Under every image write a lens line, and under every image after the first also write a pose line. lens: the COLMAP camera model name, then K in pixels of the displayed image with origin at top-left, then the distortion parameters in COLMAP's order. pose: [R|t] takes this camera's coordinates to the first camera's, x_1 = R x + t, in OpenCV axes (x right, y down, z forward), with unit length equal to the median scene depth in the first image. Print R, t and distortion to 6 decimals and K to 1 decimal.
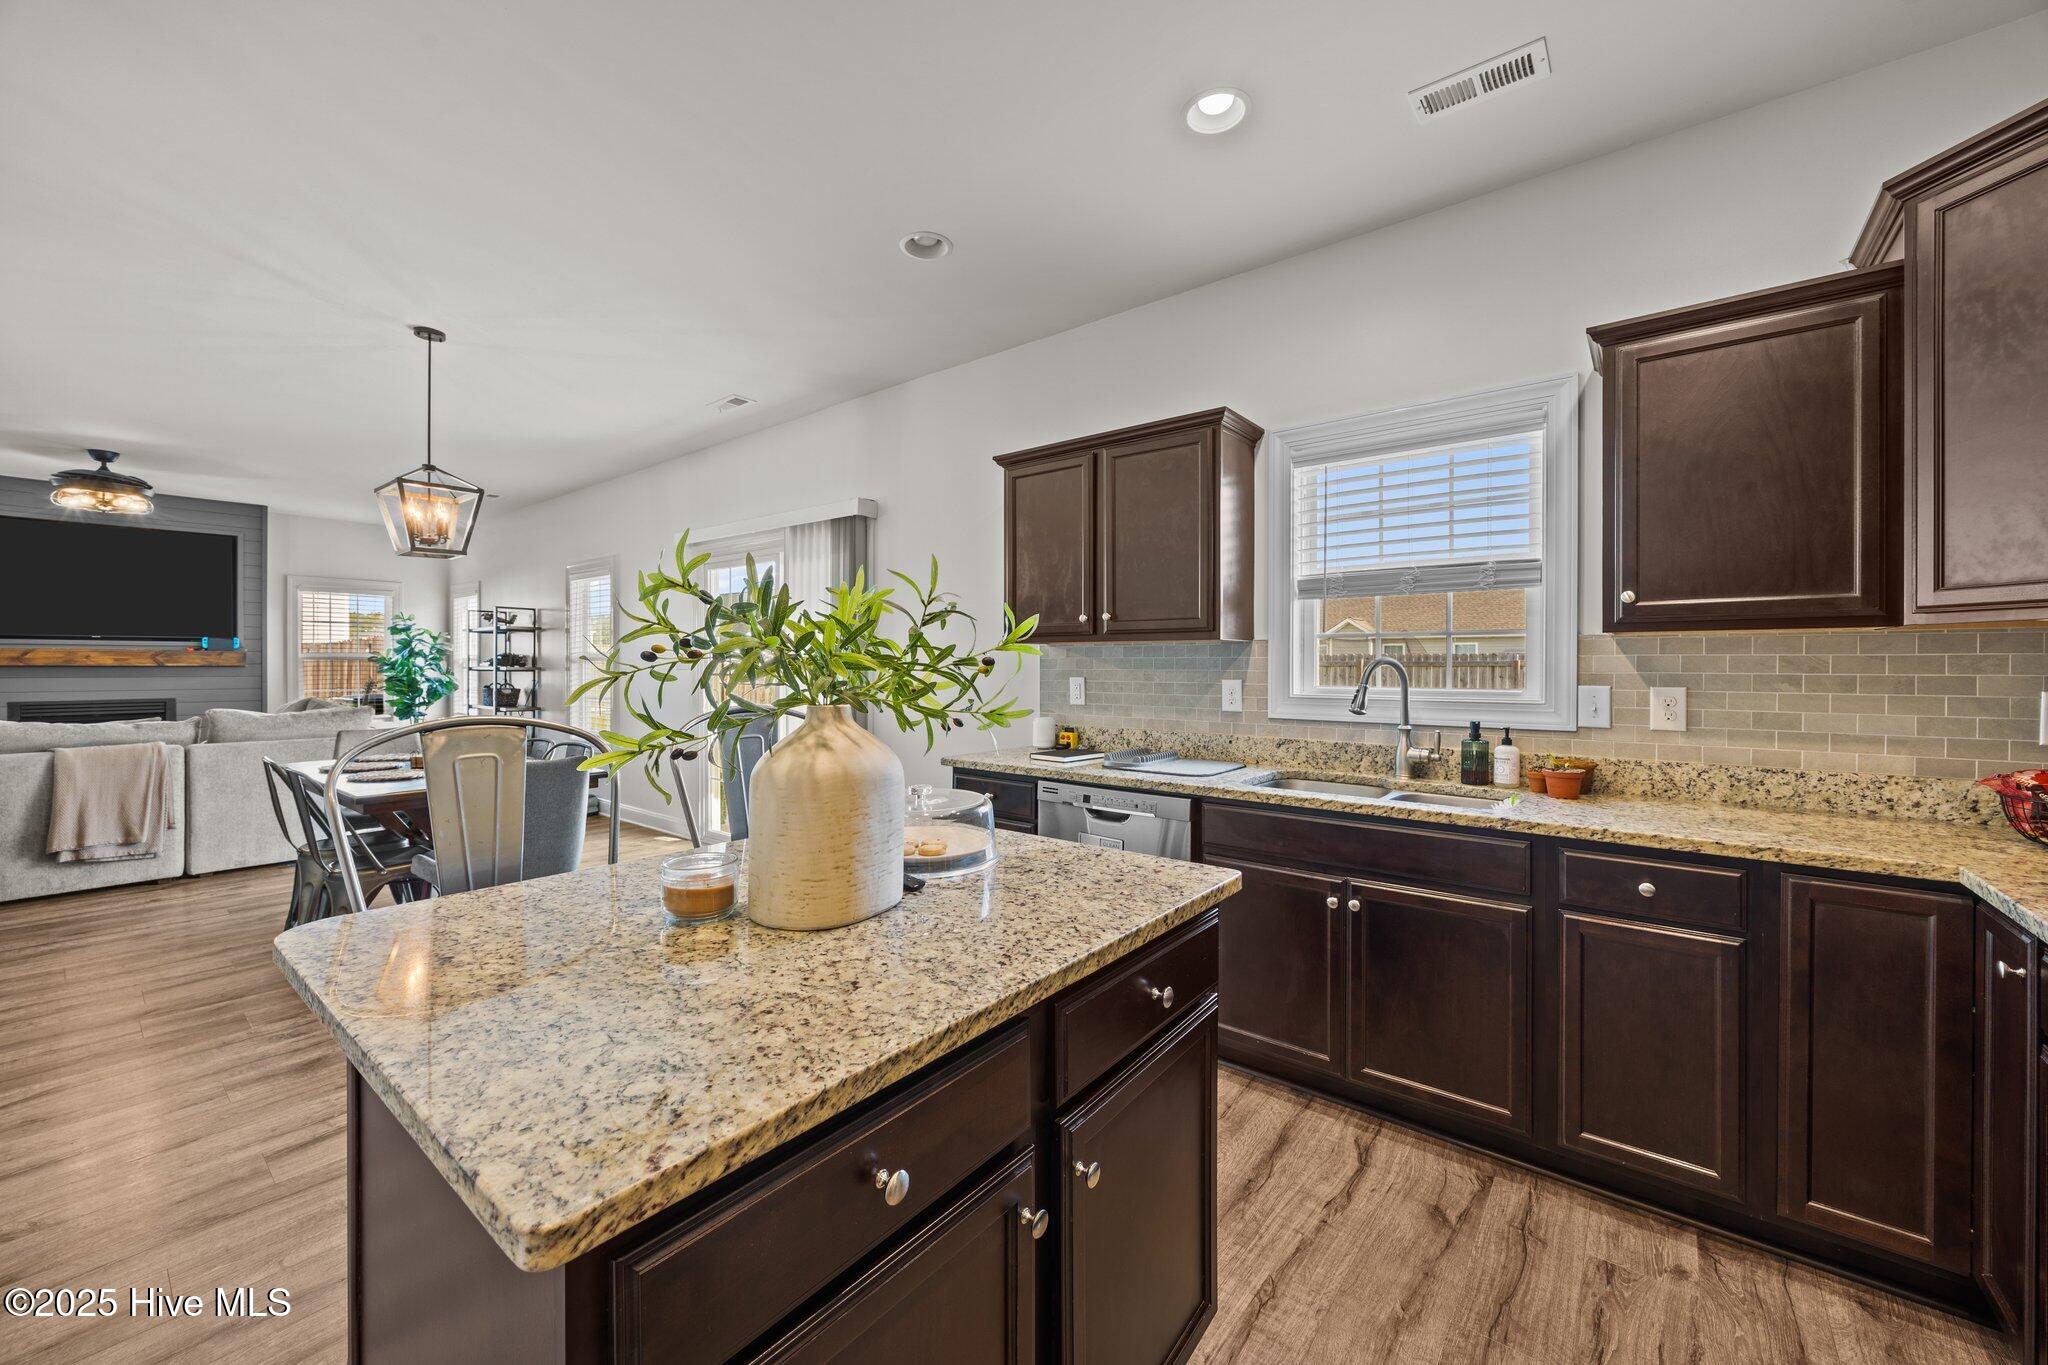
lens RADIAL K [[790.8, 0, 1023.6], [0, 790.8, 668.2], [0, 0, 1]] dist [0.001834, -0.000102]
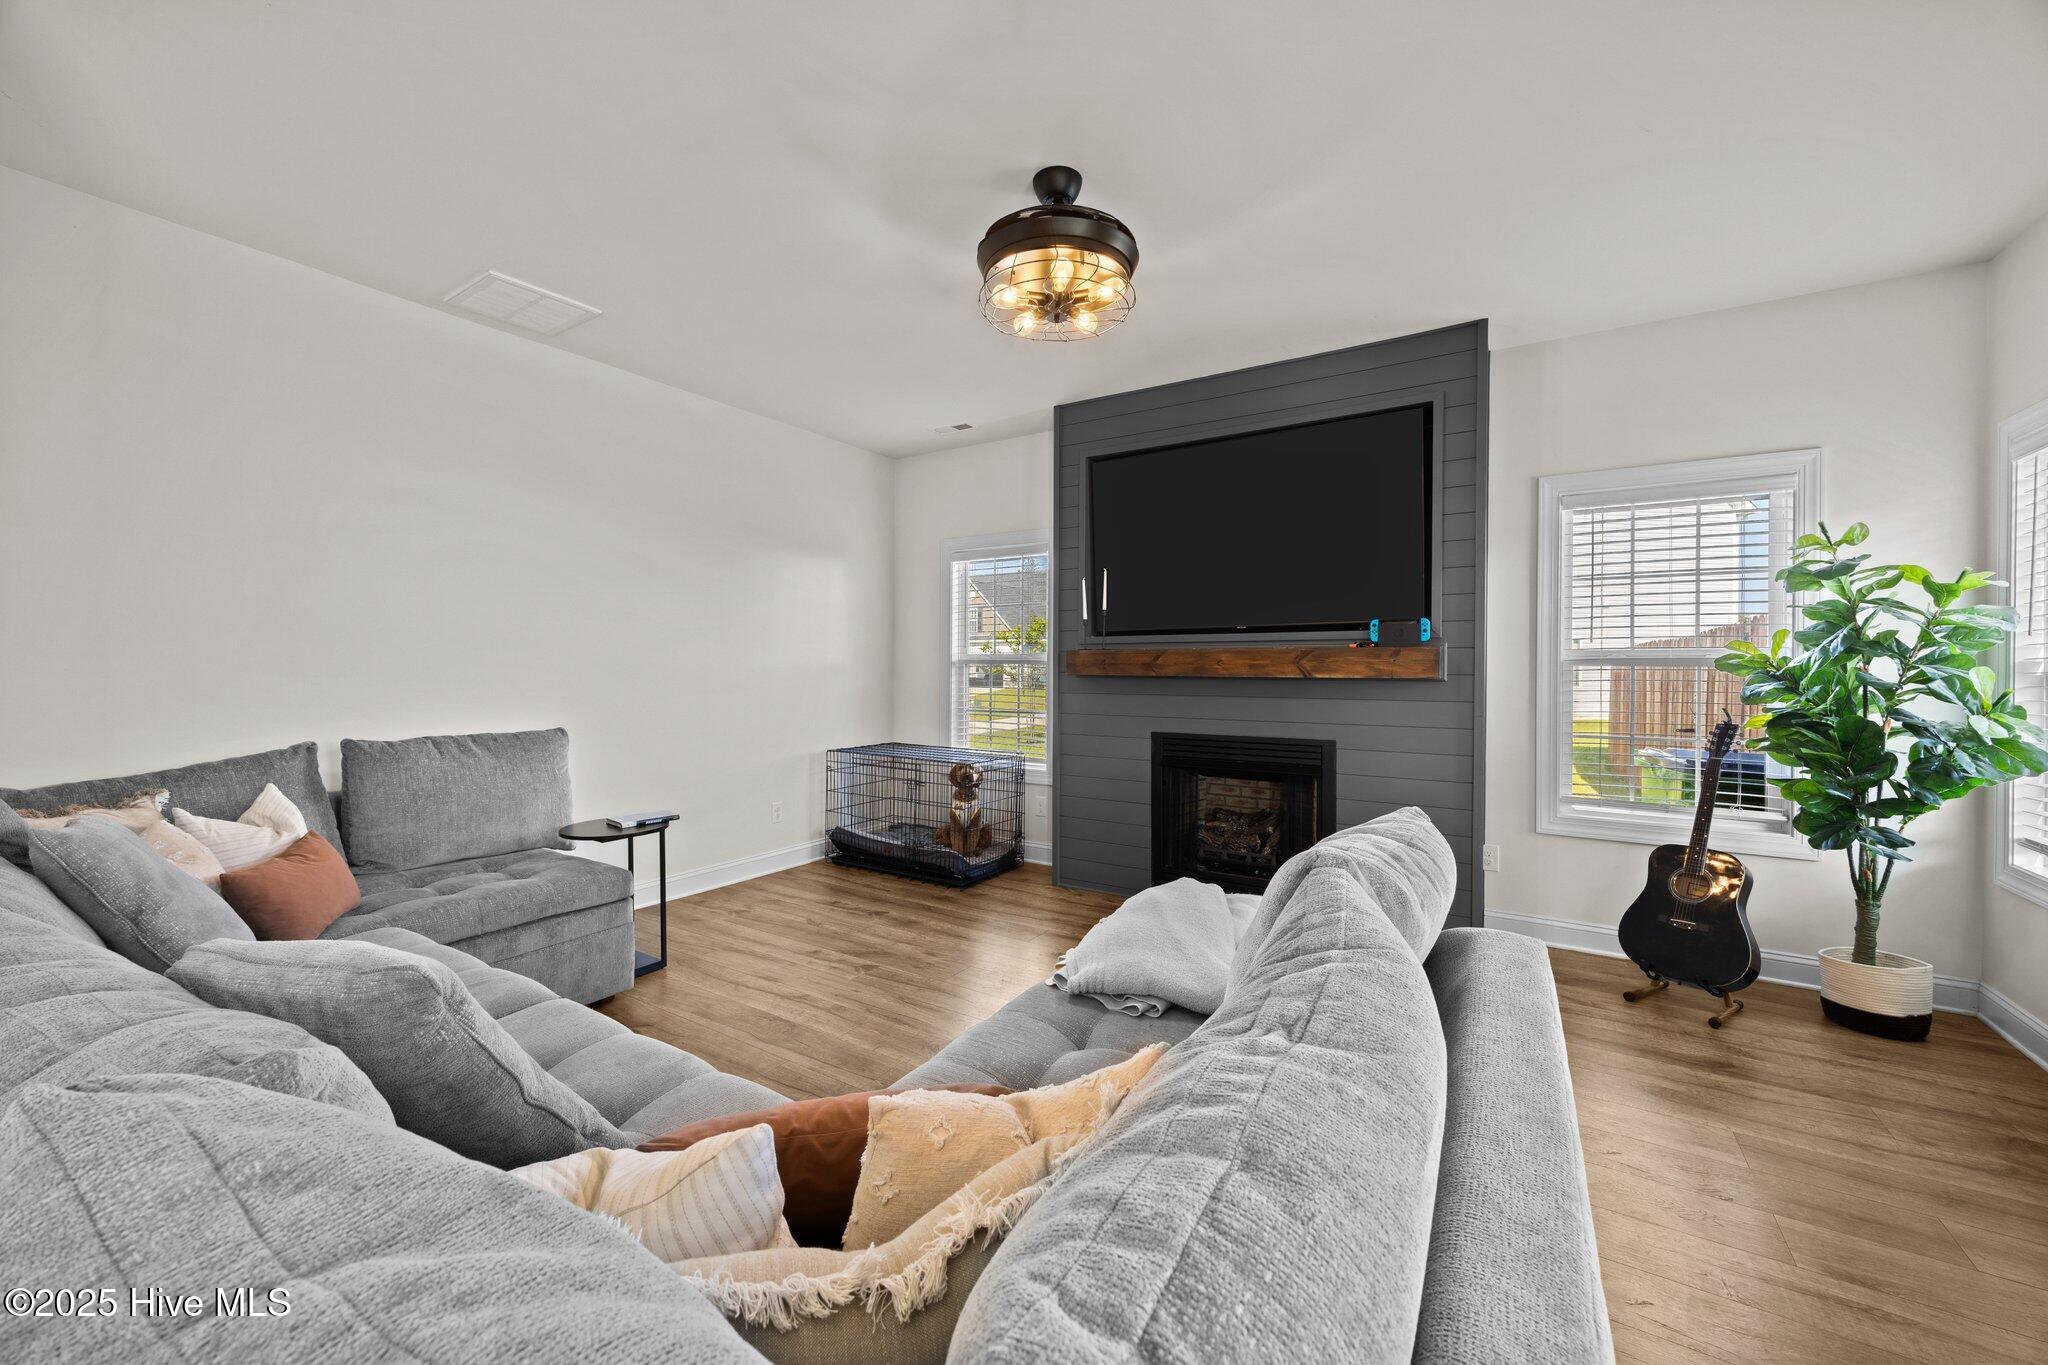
lens RADIAL K [[790.8, 0, 1023.6], [0, 790.8, 668.2], [0, 0, 1]] dist [0.001834, -0.000102]
pose [[0.107352, 0.002199, -0.994219, -1.283508], [-0.004665, 0.999988, 0.001708, -0.020763], [0.994210, 0.004454, 0.107361, 1.651168]]
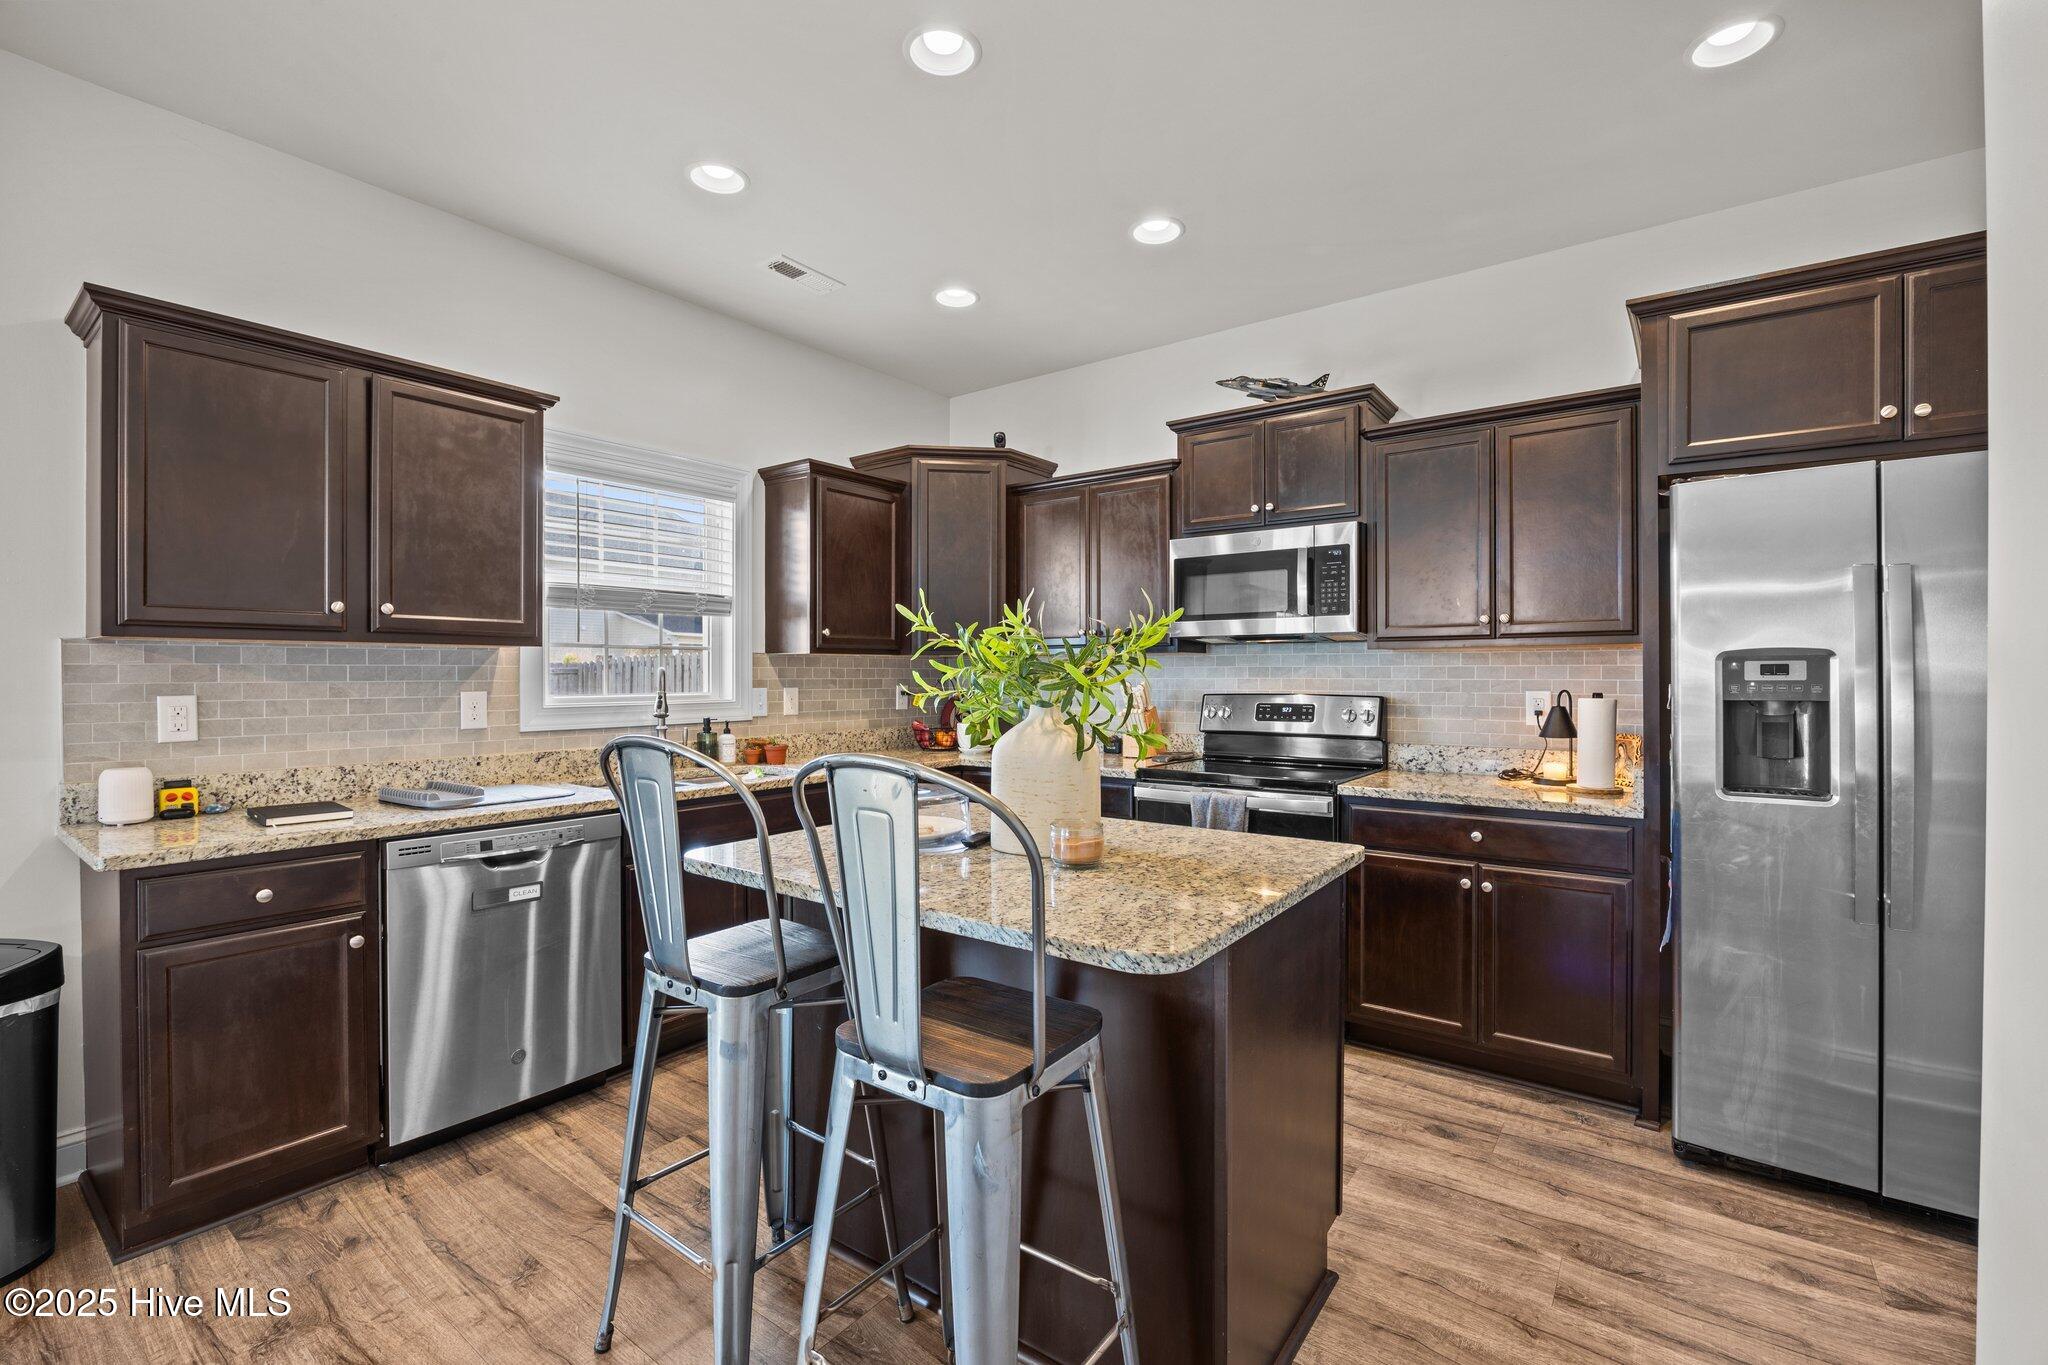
lens RADIAL K [[883.4, 0, 1033.6], [0, 883.4, 676.4], [0, 0, 1]] dist [-0.010049, 0.000166]
pose [[-0.047769, -0.003426, 0.998853, -0.685123], [0.006985, 0.999969, 0.003764, -0.001430], [-0.998834, 0.007156, -0.047743, 0.417603]]
